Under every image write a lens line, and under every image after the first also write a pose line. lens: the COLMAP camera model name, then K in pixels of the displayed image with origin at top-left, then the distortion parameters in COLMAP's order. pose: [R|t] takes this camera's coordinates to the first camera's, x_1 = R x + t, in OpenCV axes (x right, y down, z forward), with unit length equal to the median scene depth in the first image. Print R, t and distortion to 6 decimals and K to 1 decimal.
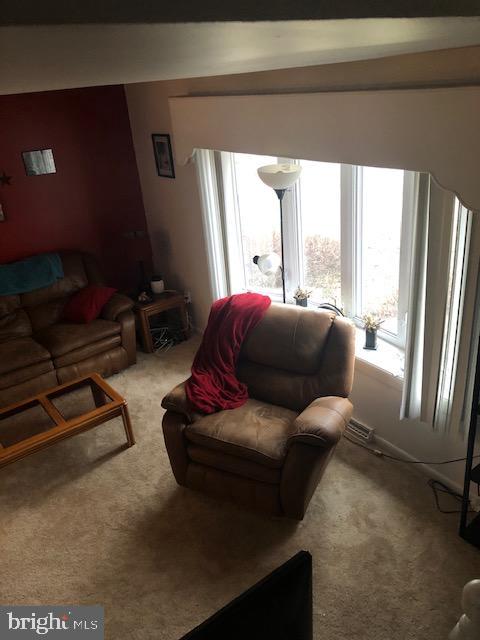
lens RADIAL K [[526.6, 0, 236.9], [0, 526.6, 323.2], [0, 0, 1]] dist [-0.001013, 0.007323]
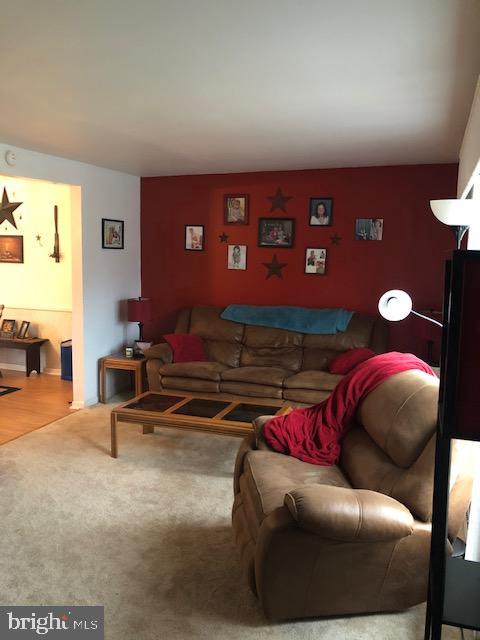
lens RADIAL K [[526.6, 0, 240.8], [0, 526.6, 315.6], [0, 0, 1]] dist [-0.001013, 0.007323]
pose [[0.547472, 0.198187, -0.813017, 0.567485], [-0.414752, 0.908089, -0.057925, 0.040366], [0.726811, 0.368913, 0.579352, 0.349066]]
